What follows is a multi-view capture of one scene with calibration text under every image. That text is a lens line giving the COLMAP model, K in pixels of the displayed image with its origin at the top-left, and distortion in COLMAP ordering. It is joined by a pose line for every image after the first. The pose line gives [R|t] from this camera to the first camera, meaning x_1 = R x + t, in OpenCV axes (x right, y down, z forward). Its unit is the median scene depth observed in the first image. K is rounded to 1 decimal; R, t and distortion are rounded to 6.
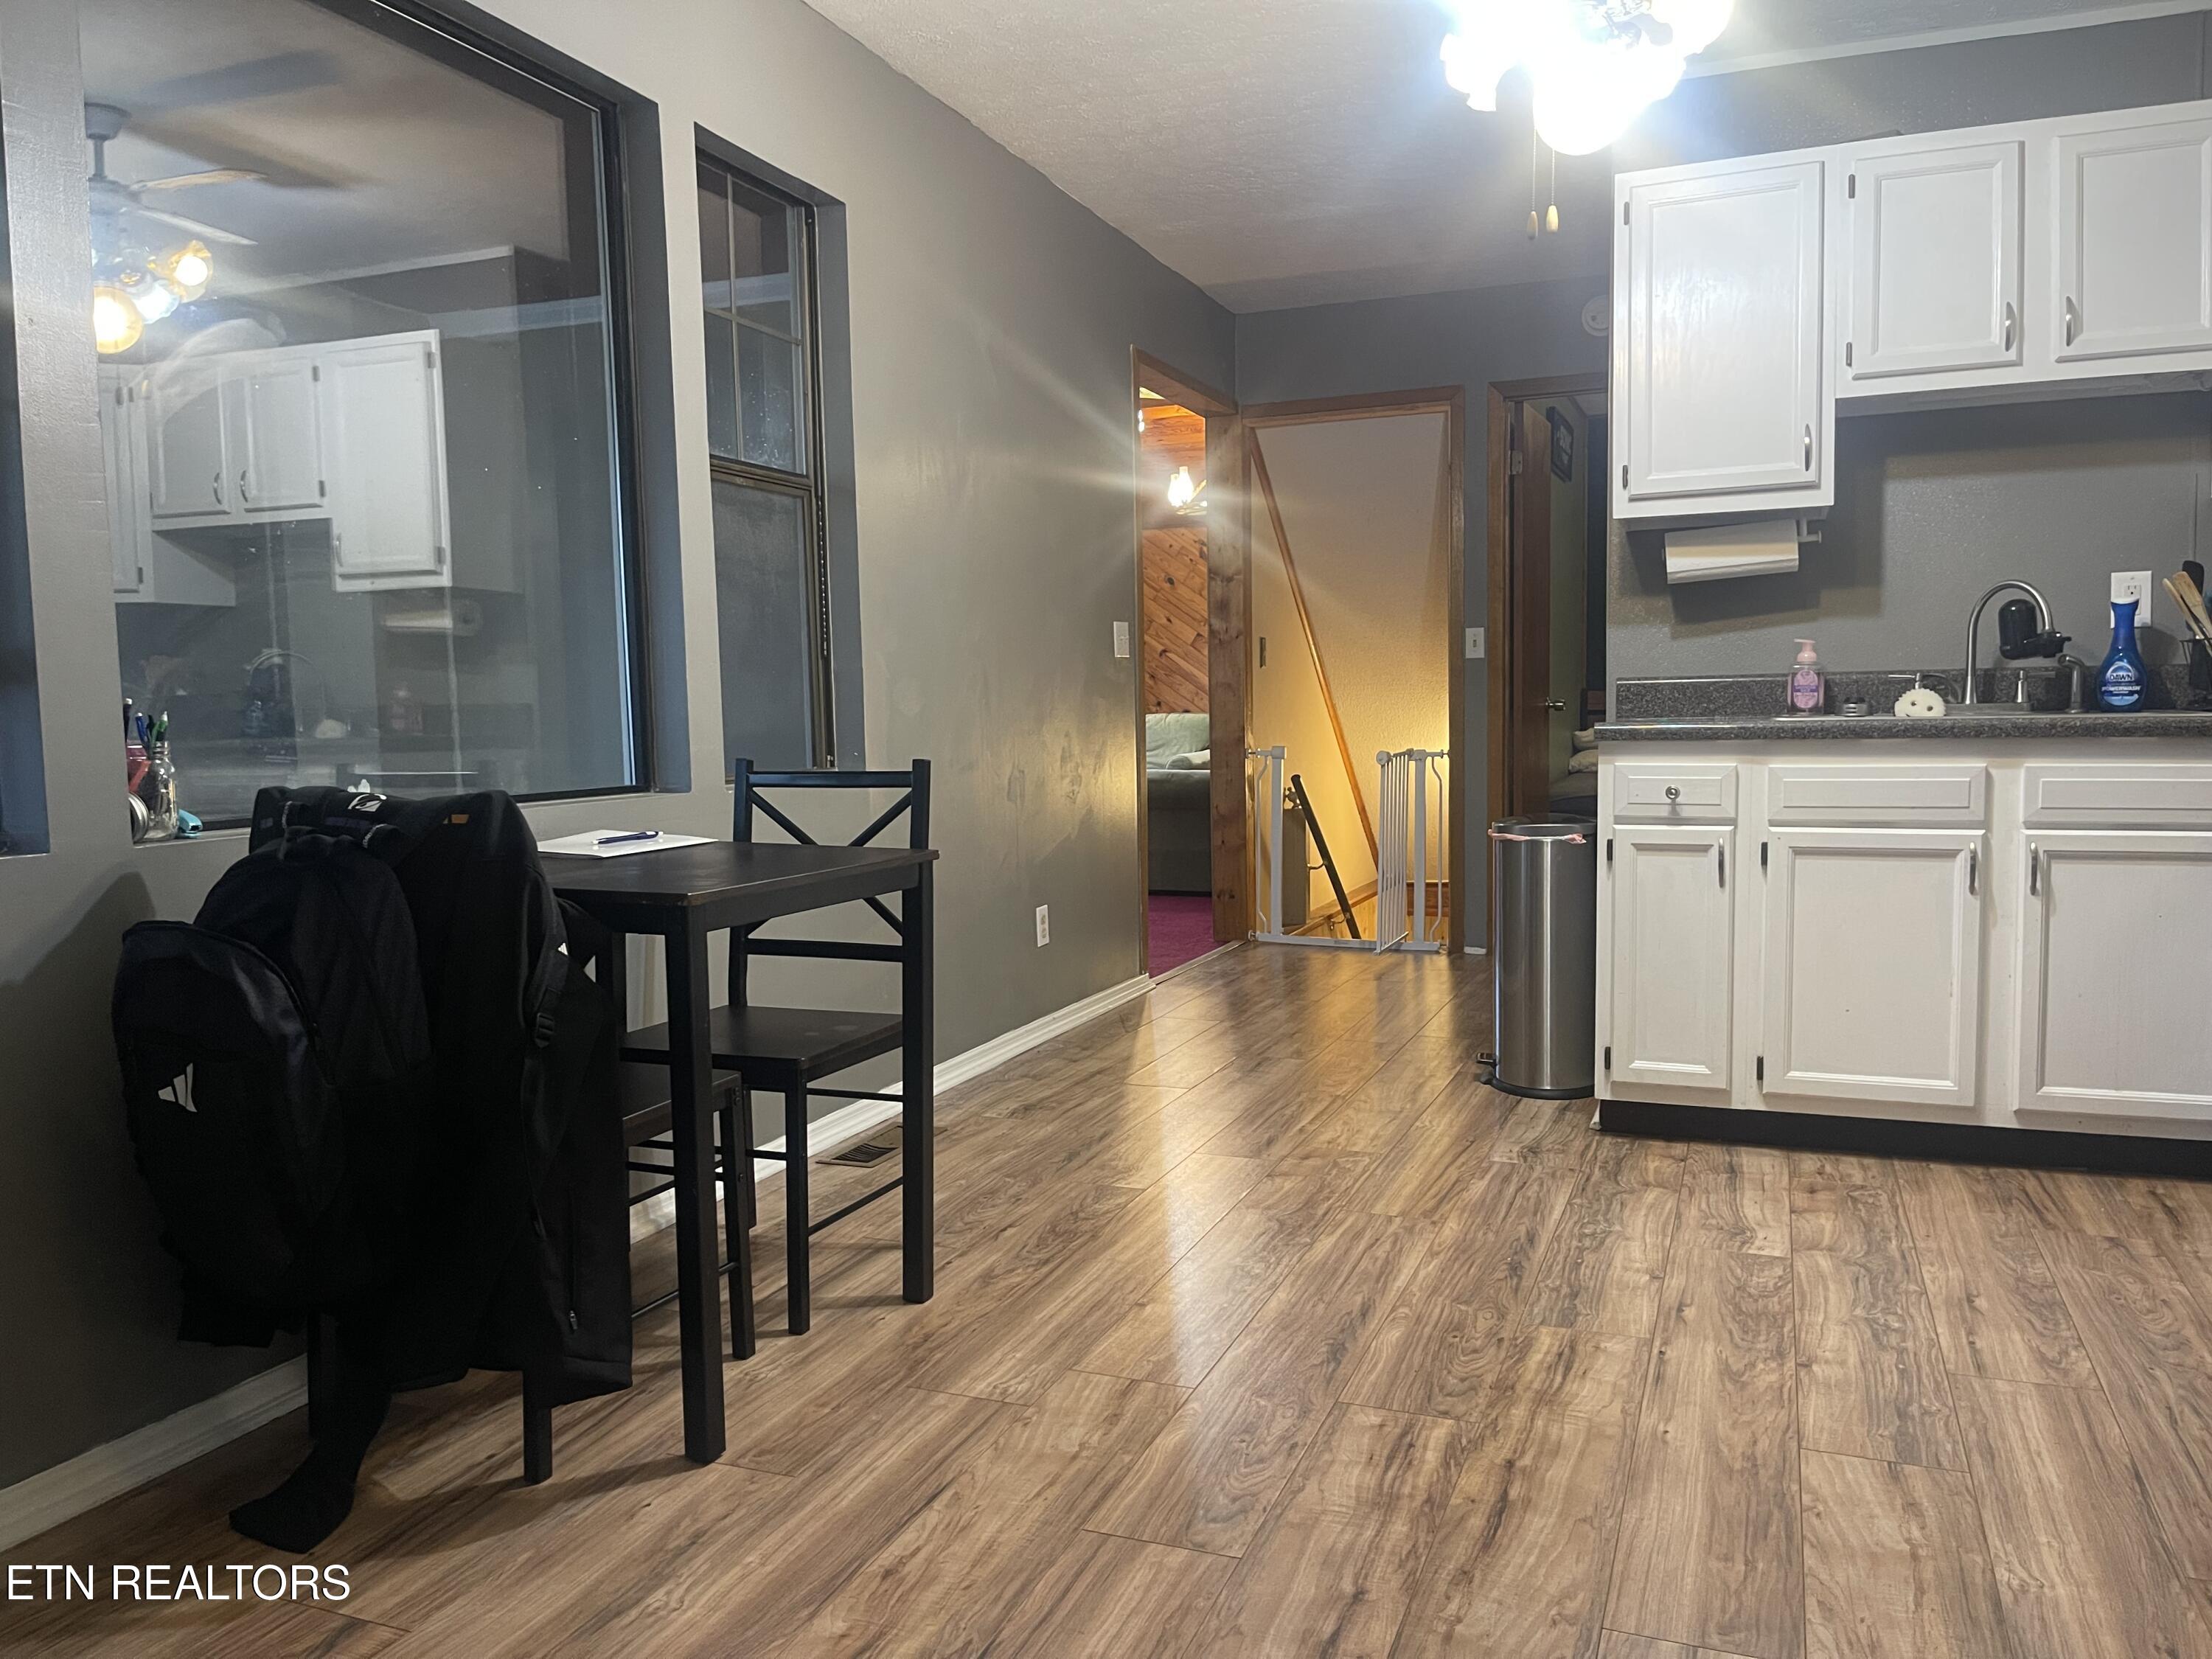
lens RADIAL K [[1669.6, 0, 1105.3], [0, 1669.6, 829.3], [0, 0, 1]] dist [-0.007066, -0.008345]
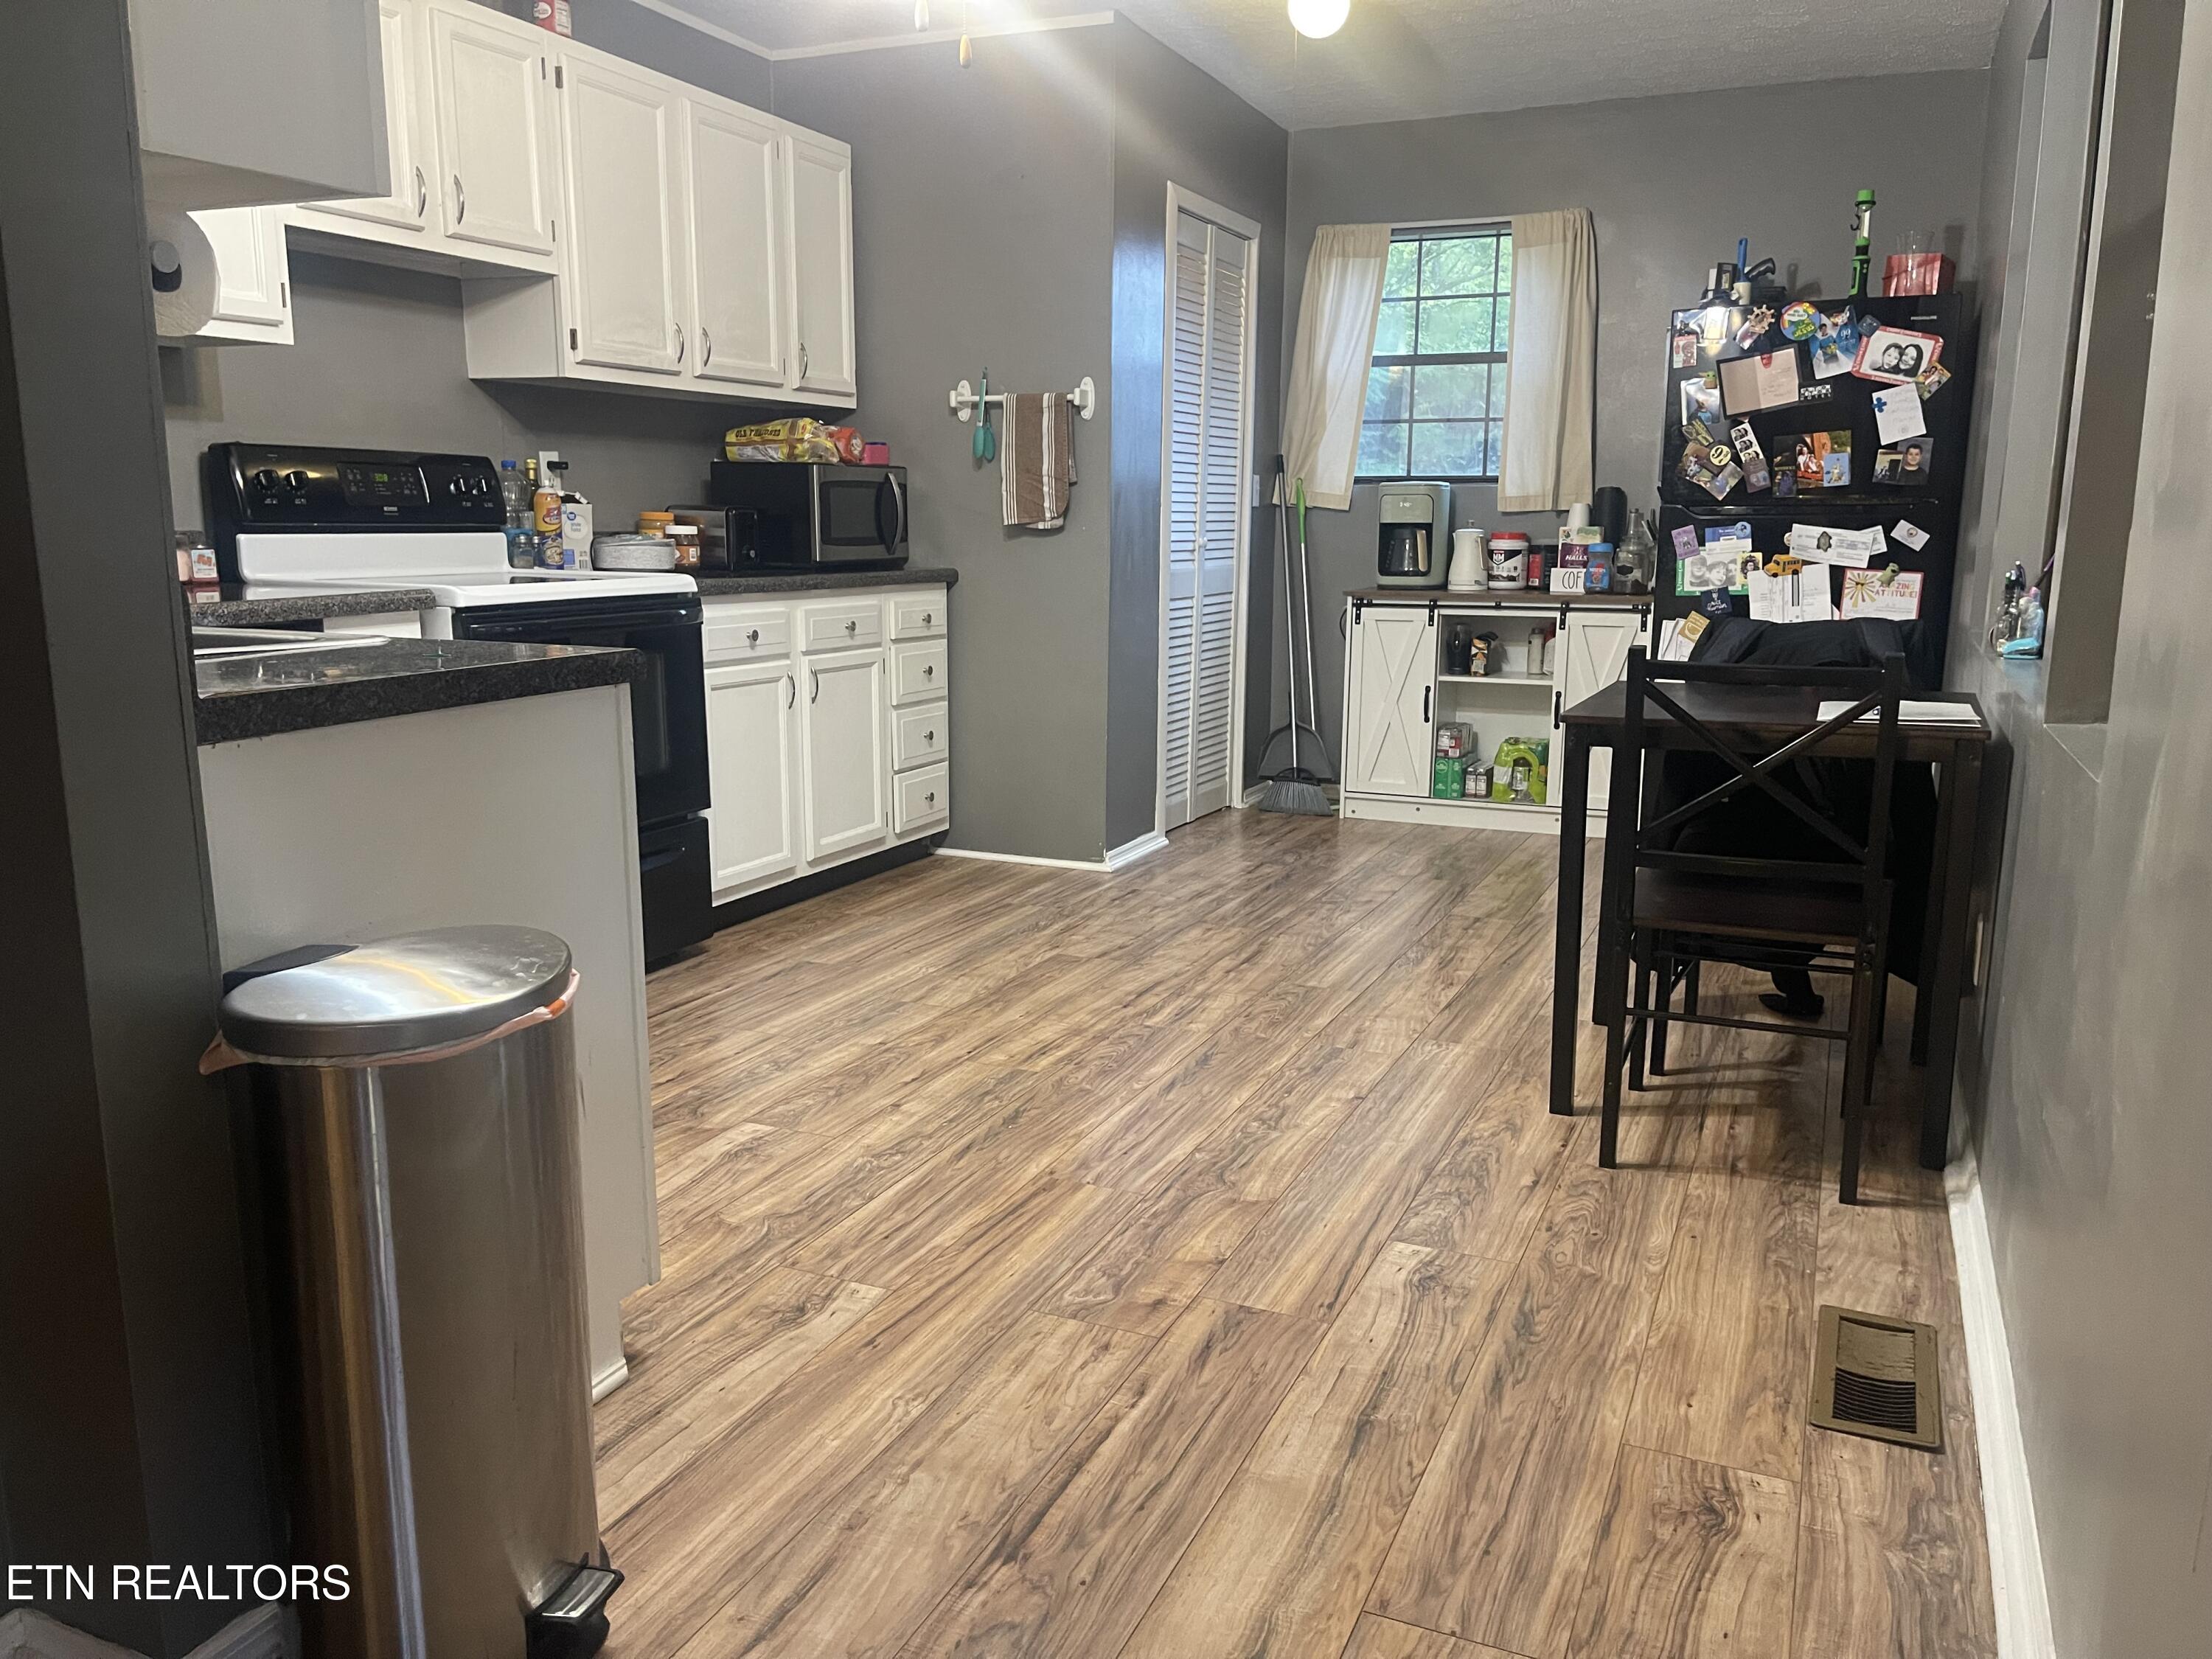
lens RADIAL K [[1669.6, 0, 1105.2], [0, 1669.6, 831.9], [0, 0, 1]] dist [-0.007066, -0.008345]
pose [[-0.999040, 0.005275, 0.043493, 0.148478], [0.016292, 0.966262, 0.257045, -0.199758], [-0.040670, 0.257506, -0.965420, 2.112409]]
